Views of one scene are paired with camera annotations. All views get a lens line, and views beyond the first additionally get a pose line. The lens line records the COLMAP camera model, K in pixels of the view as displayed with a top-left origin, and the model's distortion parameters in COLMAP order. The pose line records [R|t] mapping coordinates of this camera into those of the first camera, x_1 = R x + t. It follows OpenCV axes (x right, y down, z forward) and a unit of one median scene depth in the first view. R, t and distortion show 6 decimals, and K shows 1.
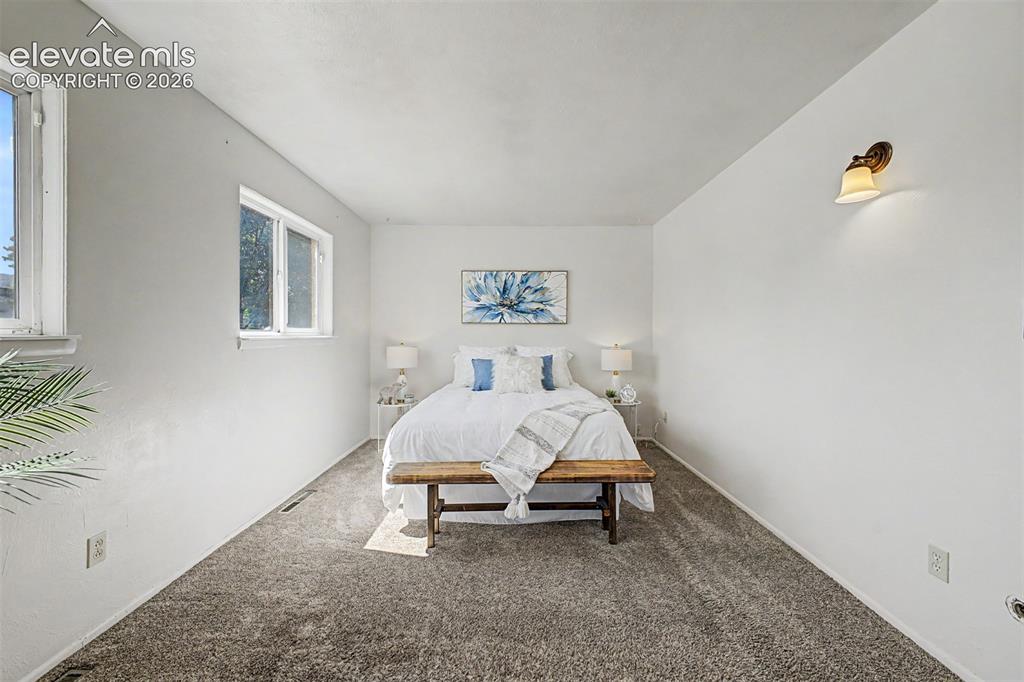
lens RADIAL K [[407.9, 0, 510.6], [0, 407.9, 341.3], [0, 0, 1]] dist [0.024701, -0.009480]
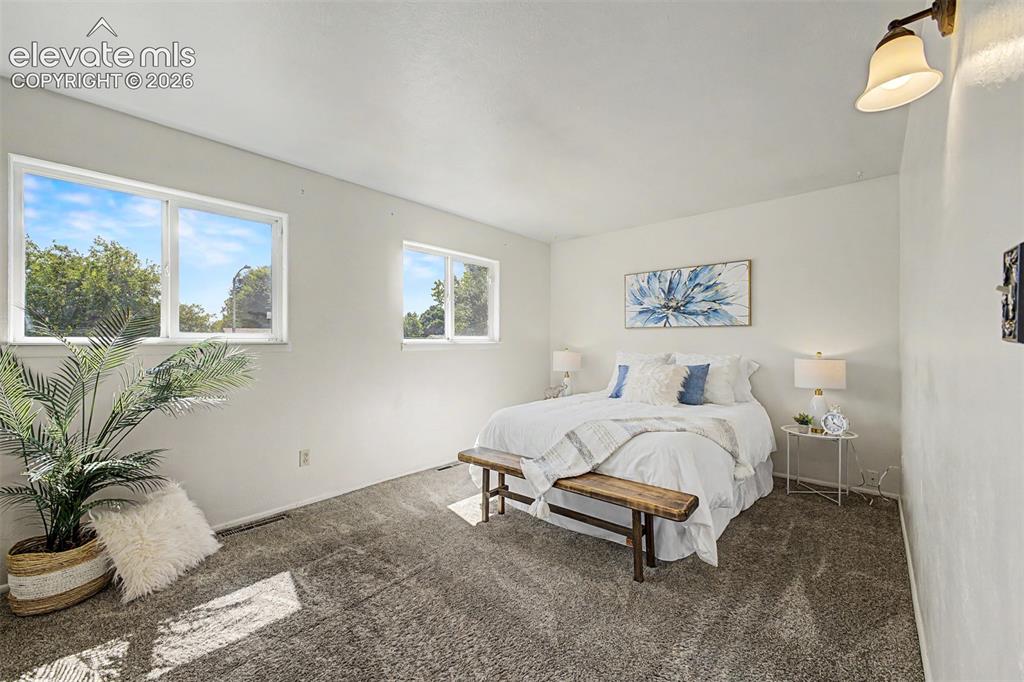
lens RADIAL K [[407.9, 0, 510.6], [0, 407.9, 341.3], [0, 0, 1]] dist [0.024701, -0.009480]
pose [[0.742217, -0.005278, -0.670138, 0.413032], [-0.005098, 0.999896, -0.013522, 0.001566], [0.670140, 0.013453, 0.742113, 0.112921]]
